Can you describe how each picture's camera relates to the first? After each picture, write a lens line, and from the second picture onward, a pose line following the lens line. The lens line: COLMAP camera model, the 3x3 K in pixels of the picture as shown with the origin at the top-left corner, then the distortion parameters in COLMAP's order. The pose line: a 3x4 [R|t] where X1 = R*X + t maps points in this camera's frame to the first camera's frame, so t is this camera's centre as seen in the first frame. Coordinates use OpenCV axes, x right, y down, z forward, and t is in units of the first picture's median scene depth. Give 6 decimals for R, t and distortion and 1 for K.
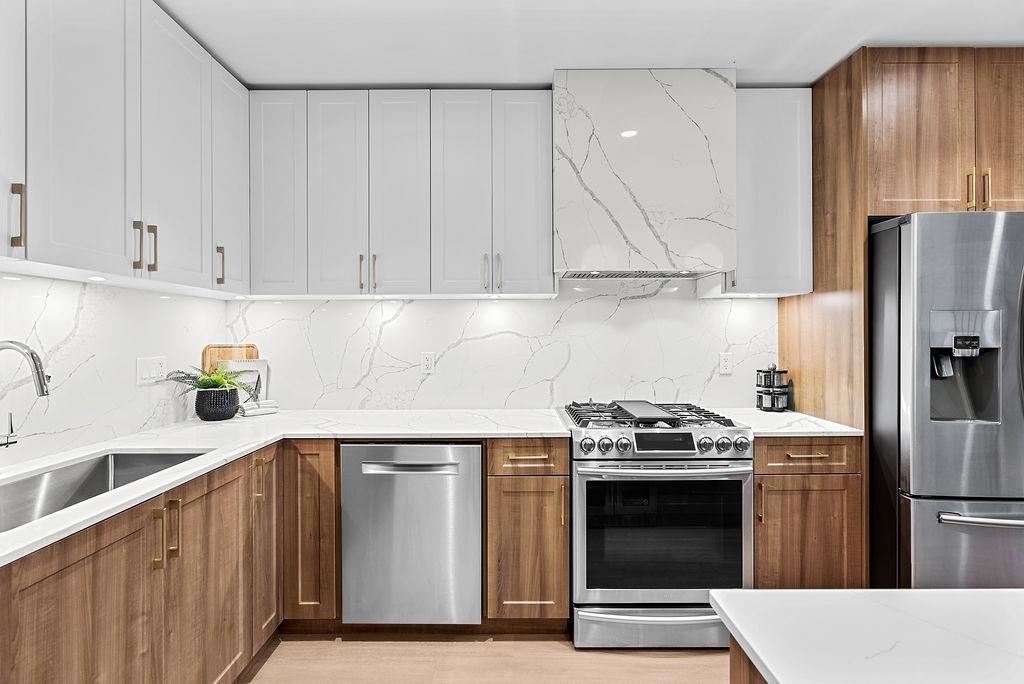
lens RADIAL K [[463.4, 0, 513.0], [0, 463.4, 337.5], [0, 0, 1]] dist [-0.003037, 0.000858]
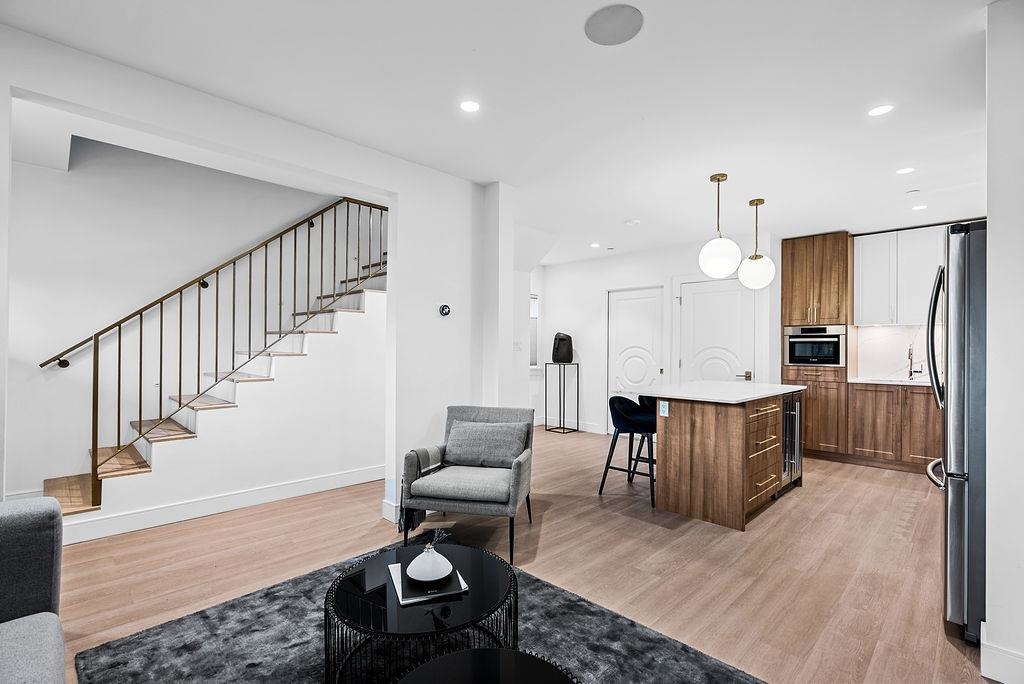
lens RADIAL K [[462.6, 0, 514.8], [0, 462.6, 345.7], [0, 0, 1]] dist [0.000683, 0.000431]
pose [[-0.705614, -0.006923, -0.708563, 2.618065], [-0.007616, 0.999969, -0.002186, 0.035340], [0.708556, 0.003854, -0.705645, 0.927112]]
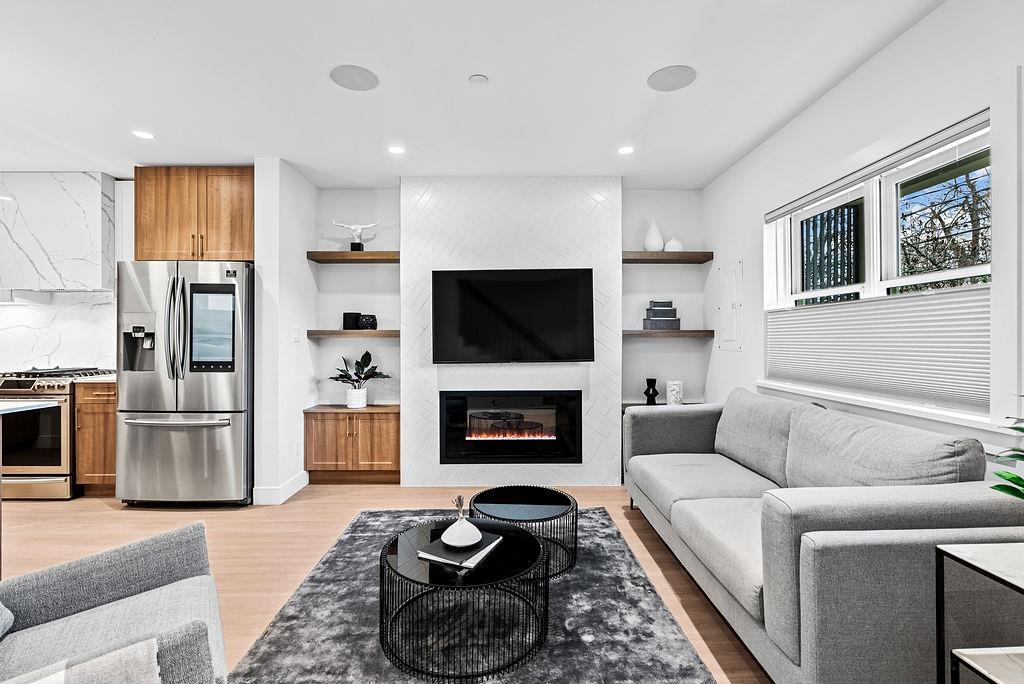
lens RADIAL K [[472.5, 0, 514.7], [0, 472.5, 338.1], [0, 0, 1]] dist [-0.001482, 0.000384]
pose [[0.999971, 0.003220, 0.006939, 2.204593], [-0.003194, 0.999987, -0.003881, 0.043096], [-0.006951, 0.003859, 0.999968, -0.840434]]
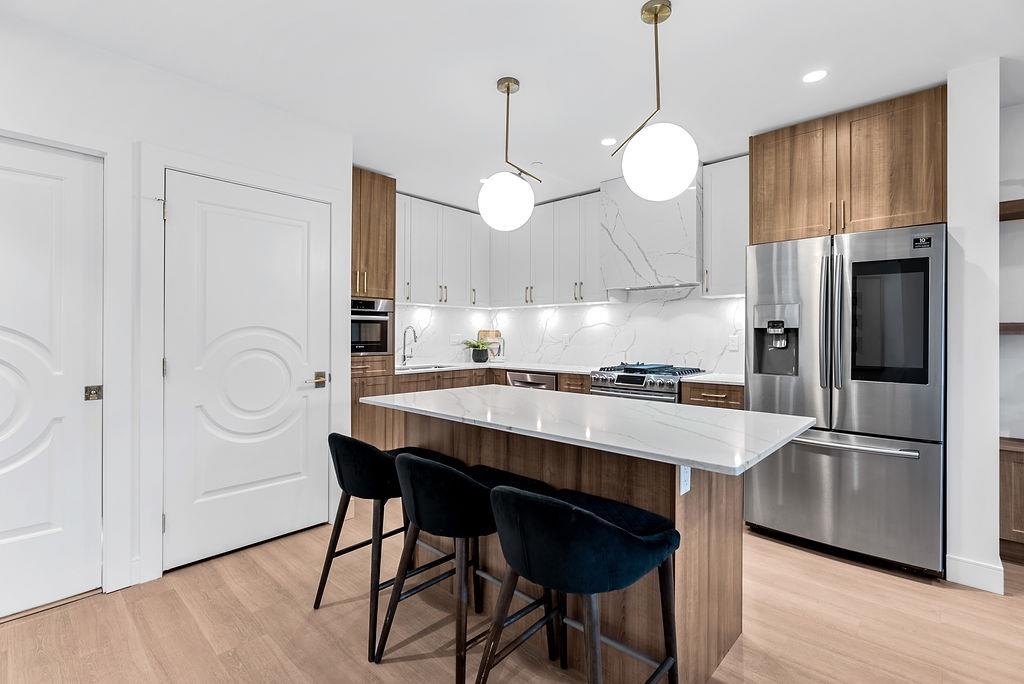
lens RADIAL K [[468.4, 0, 513.5], [0, 468.4, 333.8], [0, 0, 1]] dist [-0.001958, 0.000236]
pose [[0.734632, 0.003682, -0.678455, 1.232917], [-0.006930, 0.999974, -0.002077, 0.045703], [0.678430, 0.006228, 0.734639, -0.692505]]
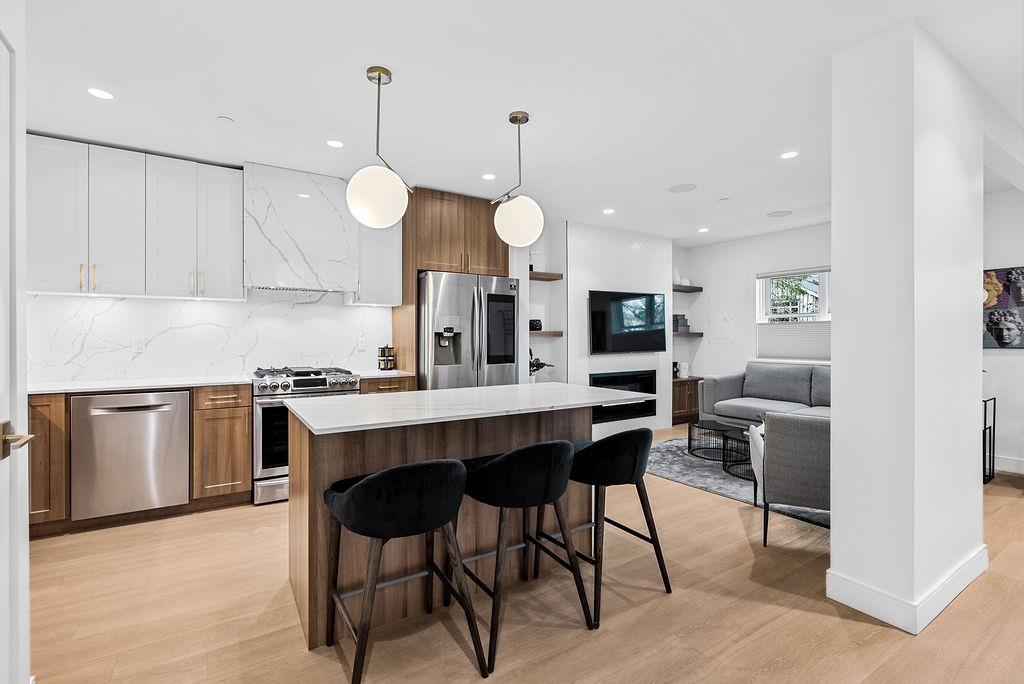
lens RADIAL K [[463.4, 0, 513.0], [0, 463.4, 337.5], [0, 0, 1]] dist [-0.003037, 0.000858]
pose [[0.842107, 0.002933, 0.539303, 0.011702], [-0.001226, 0.999993, -0.003525, 0.048271], [-0.539310, 0.002307, 0.842104, -0.963859]]
